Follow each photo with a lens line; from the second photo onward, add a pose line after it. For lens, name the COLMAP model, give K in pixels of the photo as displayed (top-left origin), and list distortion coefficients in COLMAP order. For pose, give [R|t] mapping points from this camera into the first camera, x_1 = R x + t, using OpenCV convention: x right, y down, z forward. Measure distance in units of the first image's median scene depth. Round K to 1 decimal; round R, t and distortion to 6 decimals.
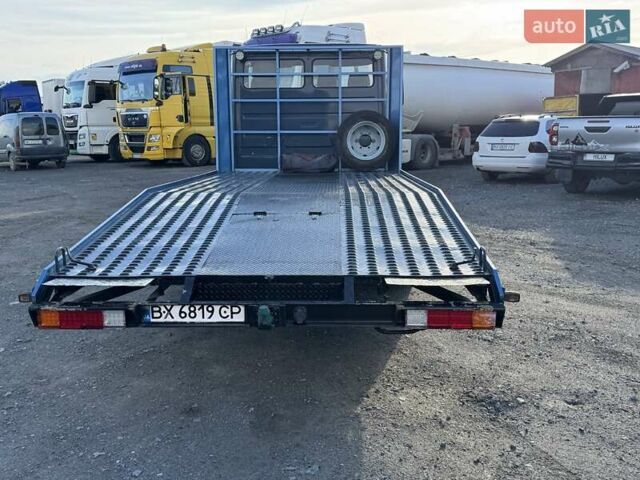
lens RADIAL K [[631.2, 0, 319.6], [0, 631.2, 243.2], [0, 0, 1]] dist [0.205607, -0.494227]
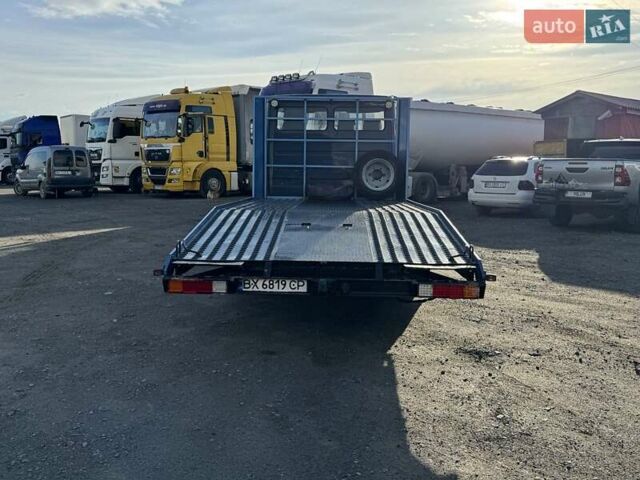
lens RADIAL K [[631.2, 0, 319.6], [0, 631.2, 243.2], [0, 0, 1]] dist [0.205607, -0.494227]
pose [[0.999818, 0.018731, 0.003623, -0.034784], [-0.018489, 0.998145, -0.058012, 0.034641], [-0.004703, 0.057935, 0.998309, -0.164331]]
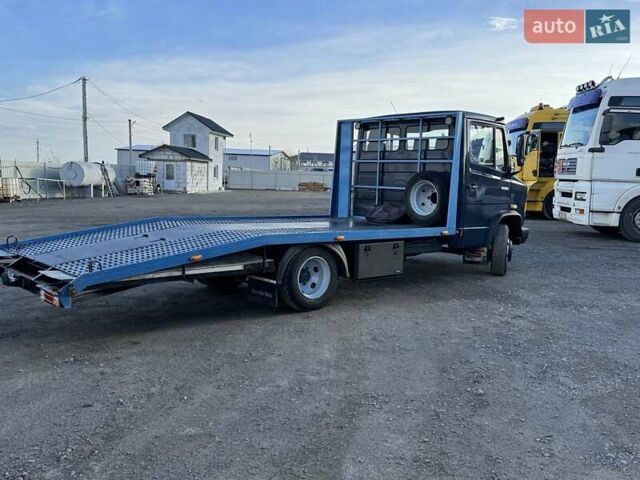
lens RADIAL K [[631.2, 0, 319.6], [0, 631.2, 243.2], [0, 0, 1]] dist [0.205607, -0.494227]
pose [[0.676712, 0.102947, -0.729015, 0.670122], [-0.159040, 0.987238, -0.008218, -0.042102], [0.718866, 0.121503, 0.684448, 0.119810]]
